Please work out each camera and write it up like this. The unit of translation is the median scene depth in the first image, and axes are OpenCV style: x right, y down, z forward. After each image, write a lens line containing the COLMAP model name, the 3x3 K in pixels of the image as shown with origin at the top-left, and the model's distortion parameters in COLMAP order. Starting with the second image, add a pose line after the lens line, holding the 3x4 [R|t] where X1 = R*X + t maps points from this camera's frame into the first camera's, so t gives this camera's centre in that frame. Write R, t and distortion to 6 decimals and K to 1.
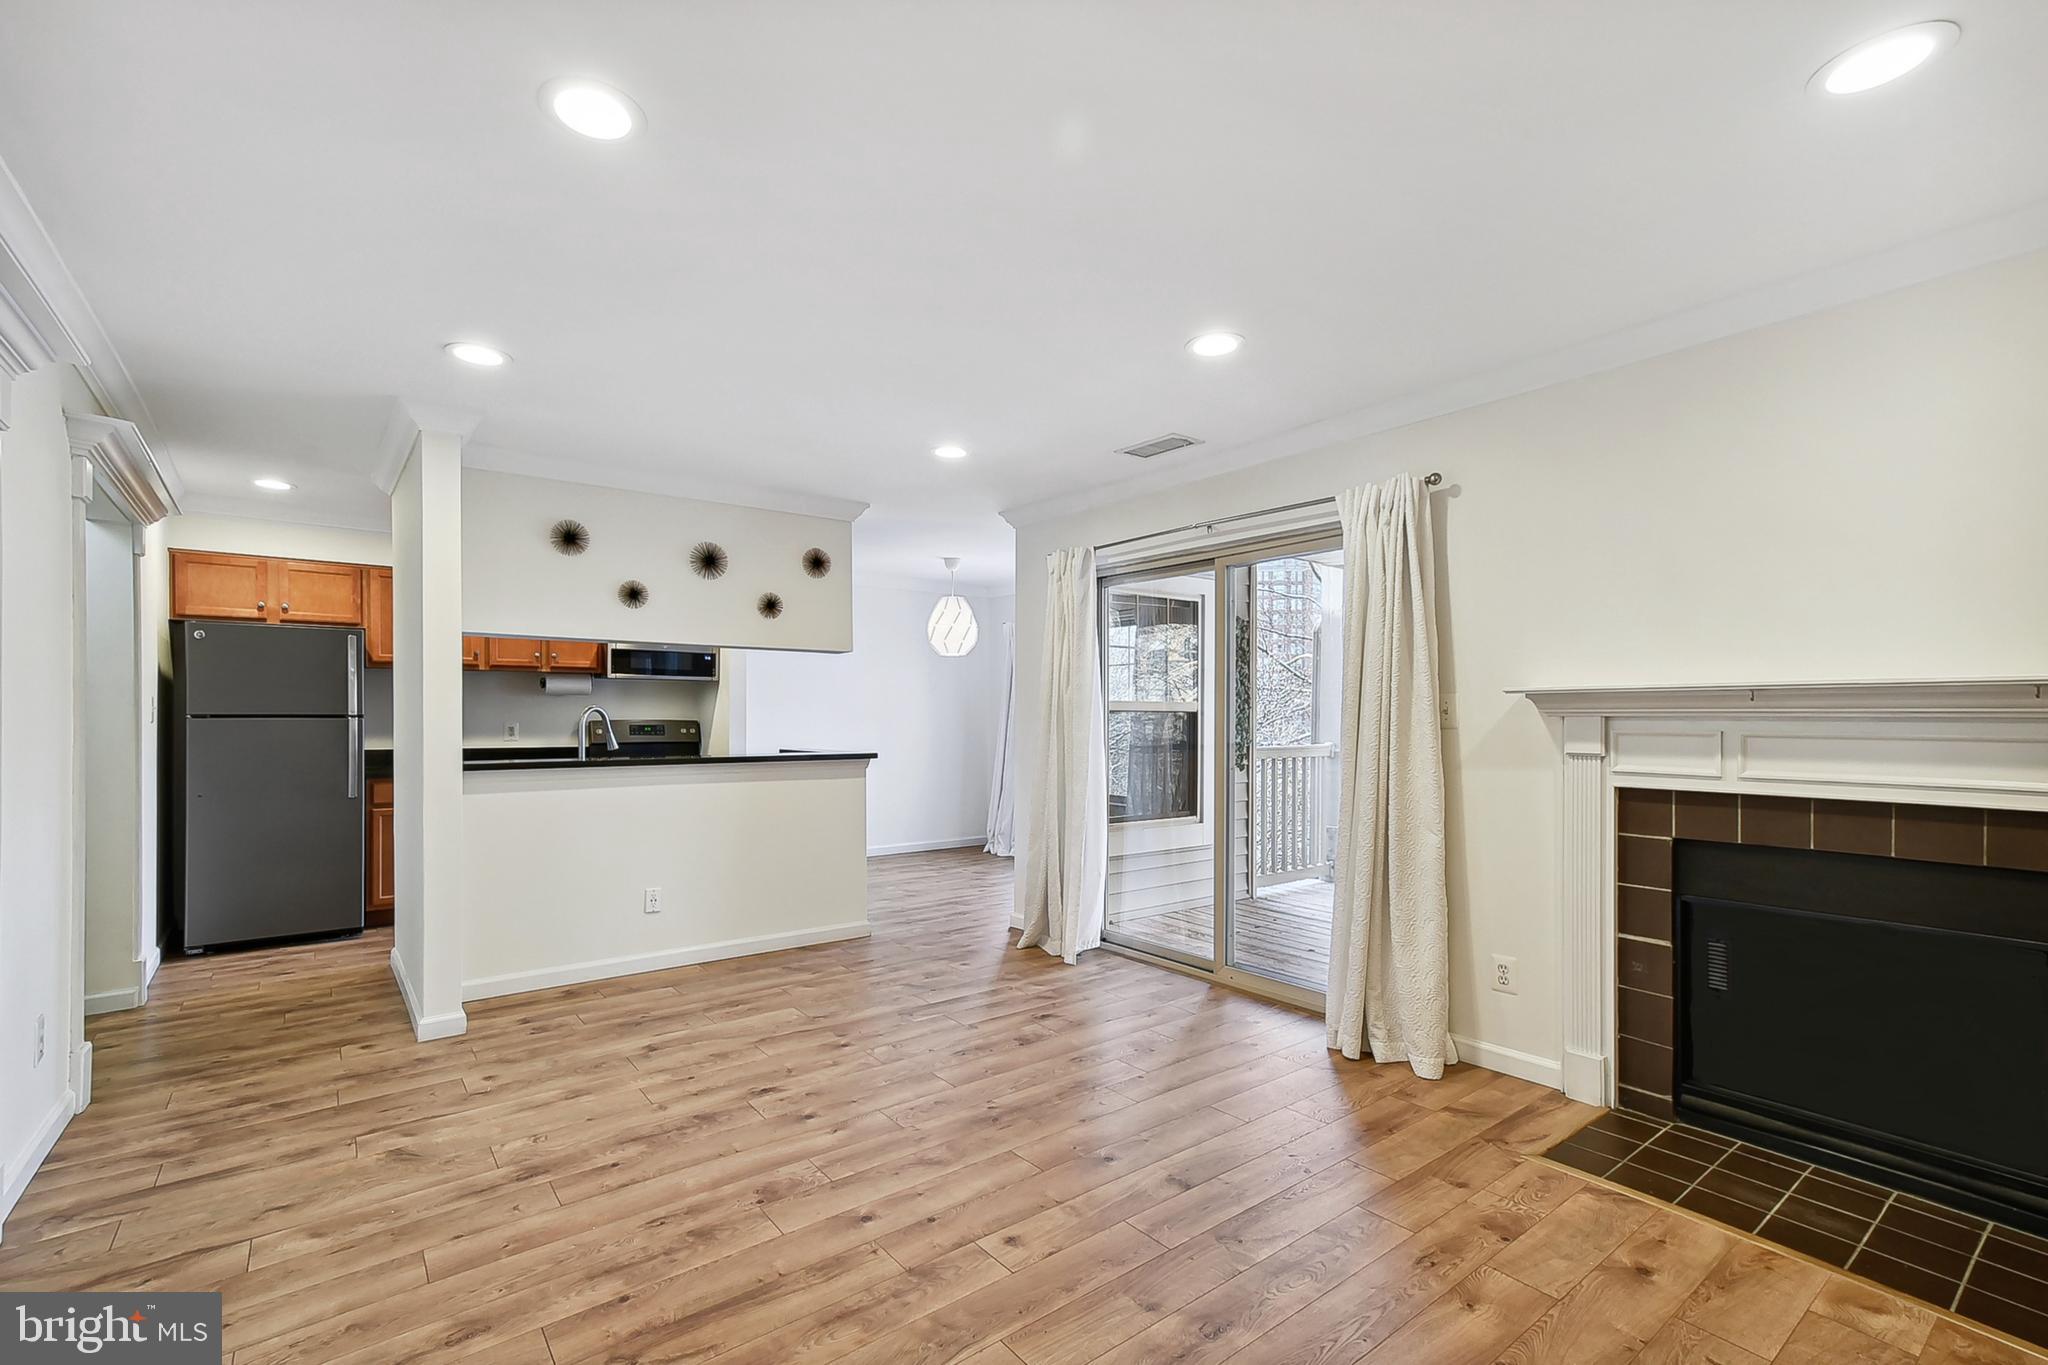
lens RADIAL K [[906.8, 0, 1019.1], [0, 906.8, 716.6], [0, 0, 1]] dist [-0.001035, 0.018288]
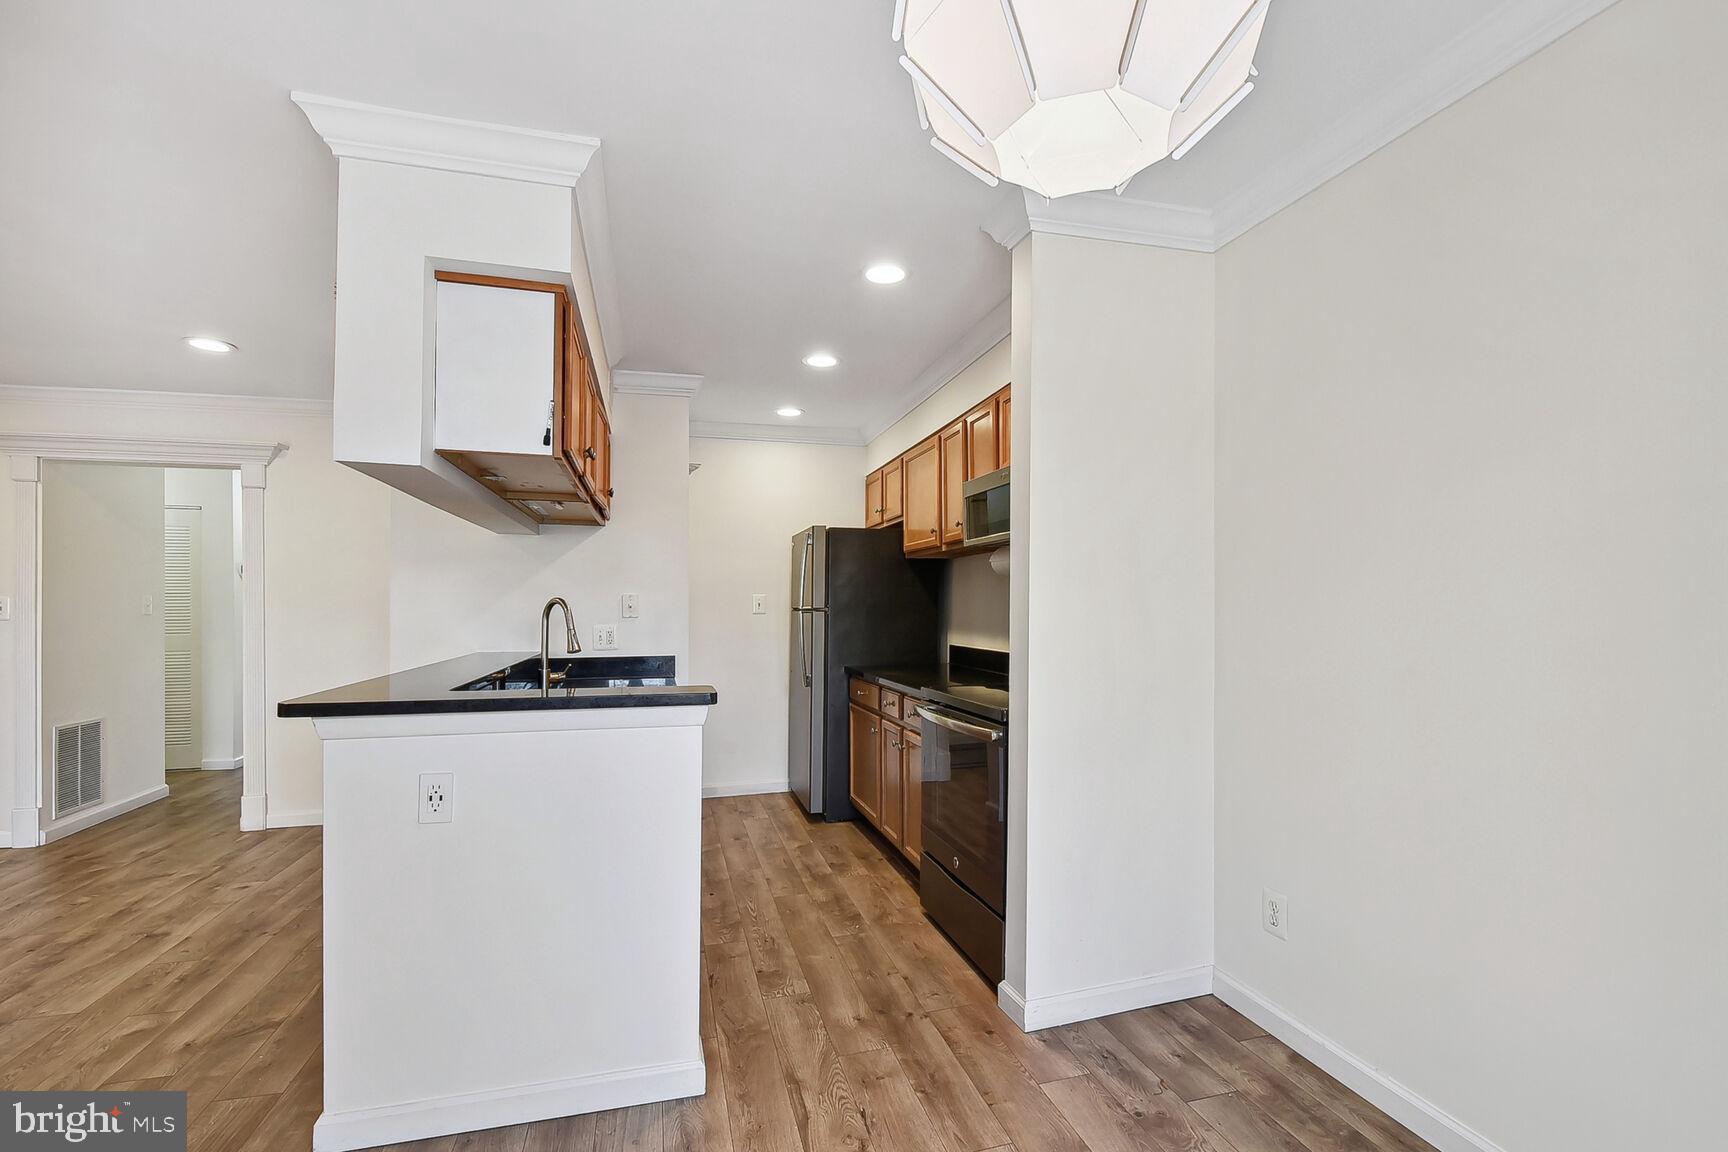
lens RADIAL K [[766.6, 0, 868.7], [0, 766.6, 638.4], [0, 0, 1]] dist [-0.002922, -0.001146]
pose [[-0.384961, 0.032625, -0.922356, 0.064723], [-0.000166, 0.999373, 0.035418, 0.001137], [0.922933, 0.013787, -0.384714, 1.992218]]
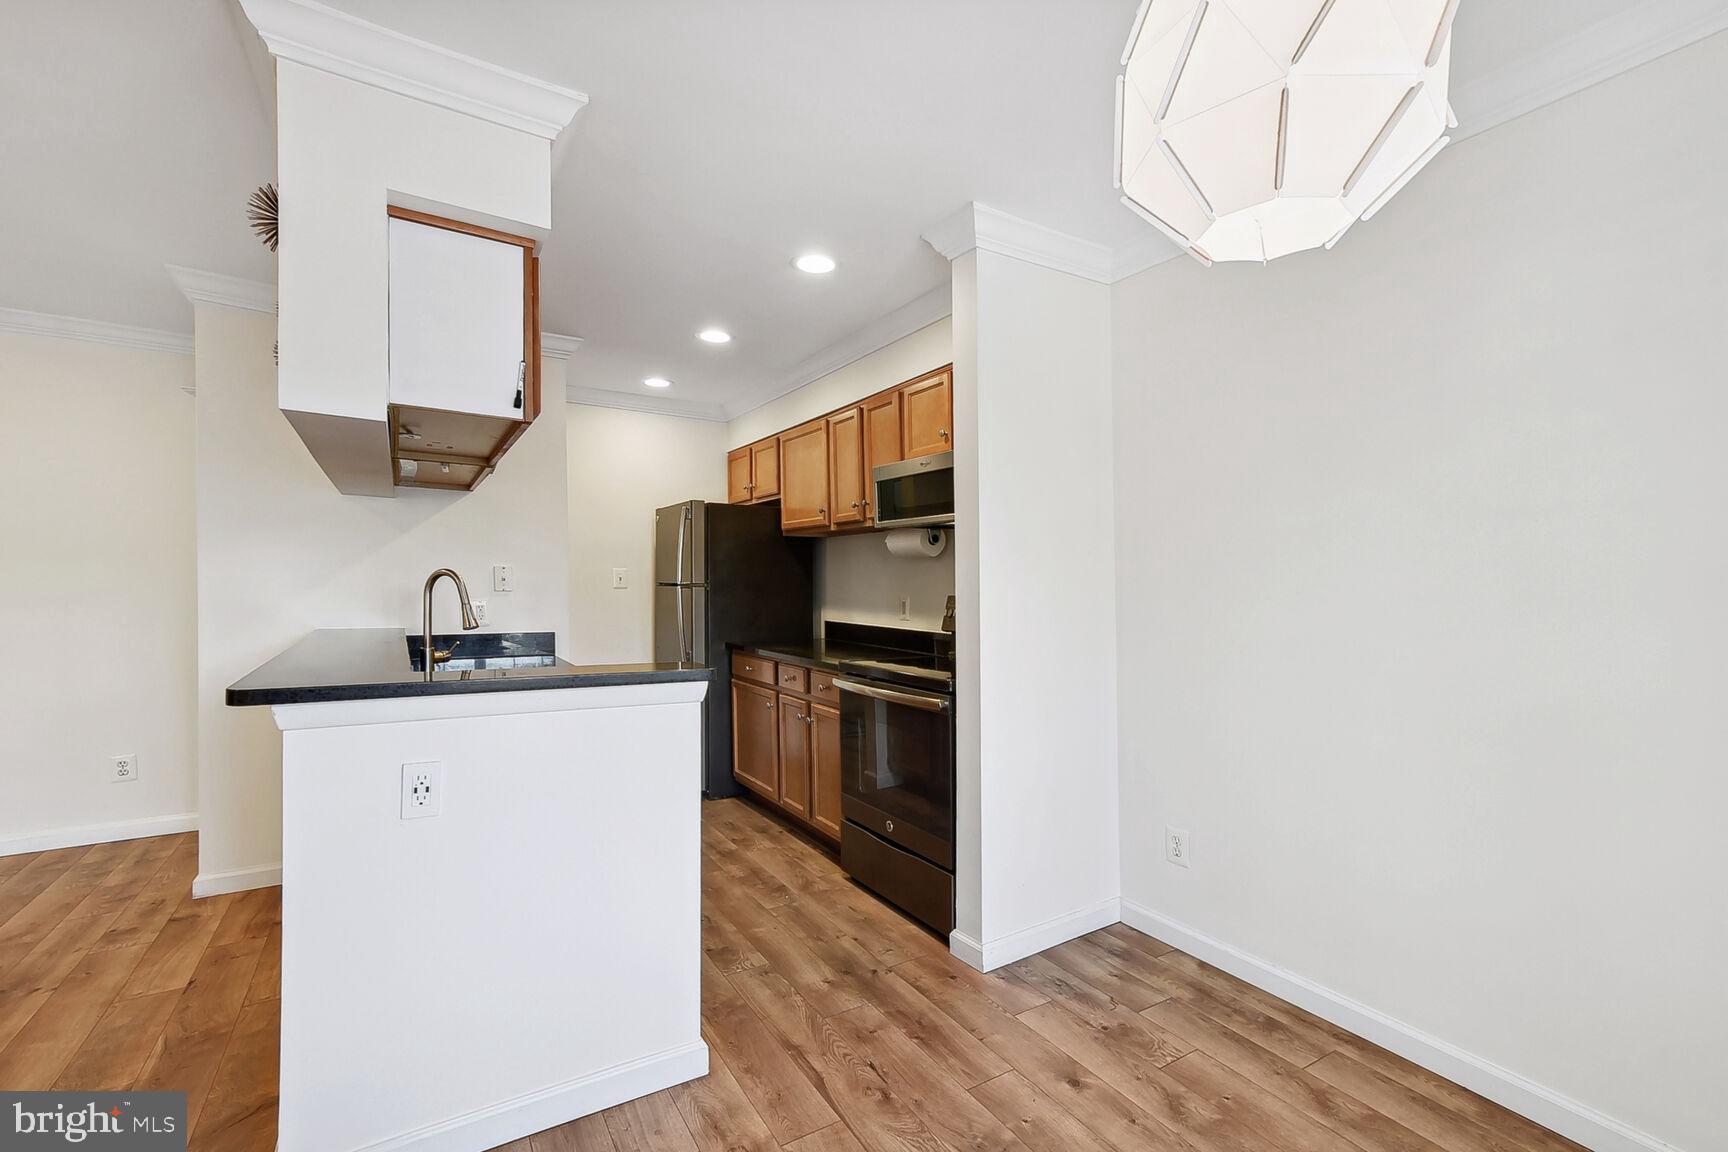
lens RADIAL K [[765.1, 0, 859.8], [0, 765.1, 604.8], [0, 0, 1]] dist [-0.001035, 0.018288]
pose [[-0.119298, 0.019850, -0.992660, 0.137947], [-0.011341, 0.999708, 0.021354, 0.000964], [0.992794, 0.013805, -0.119038, 1.840813]]
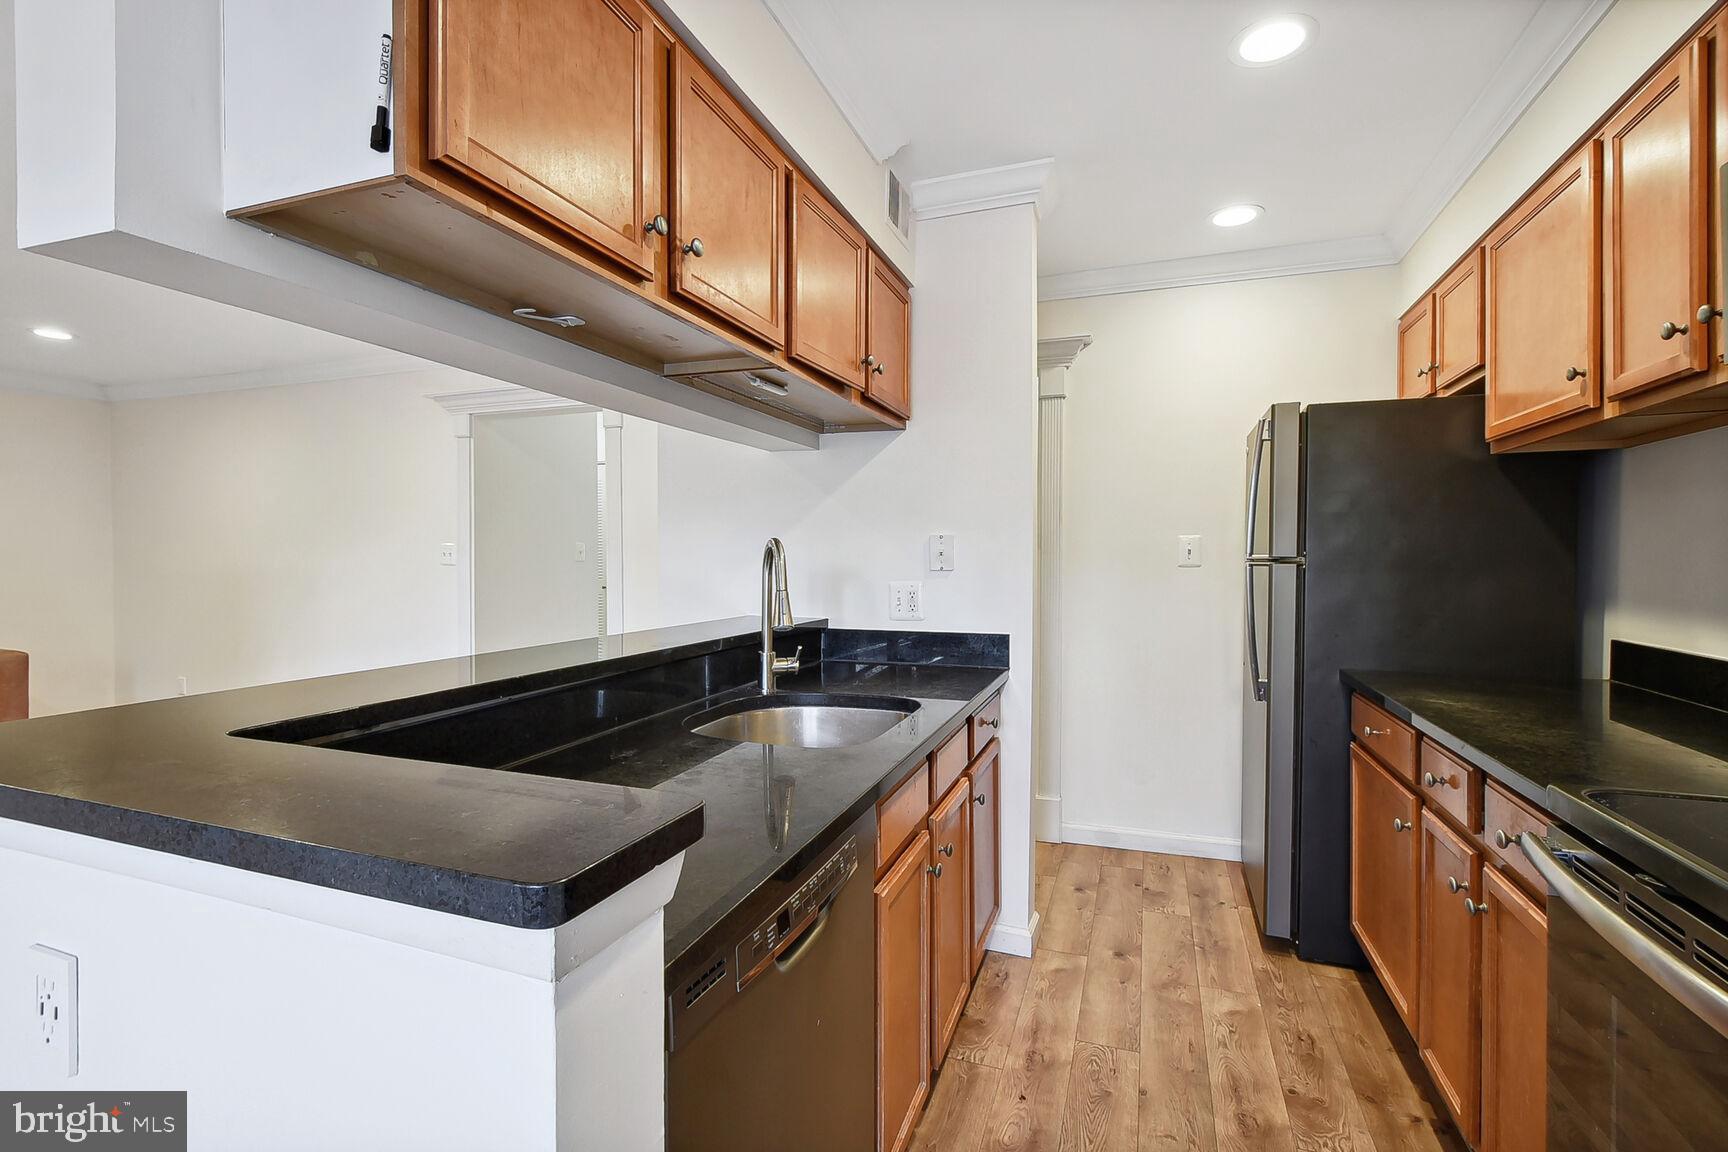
lens RADIAL K [[808.5, 0, 861.9], [0, 808.5, 560.2], [0, 0, 1]] dist [0.000952, 0.000147]
pose [[-0.844028, -0.003126, -0.536290, -0.382941], [-0.005459, 0.999981, 0.002761, -0.001051], [0.536272, 0.005258, -0.844029, 1.828211]]
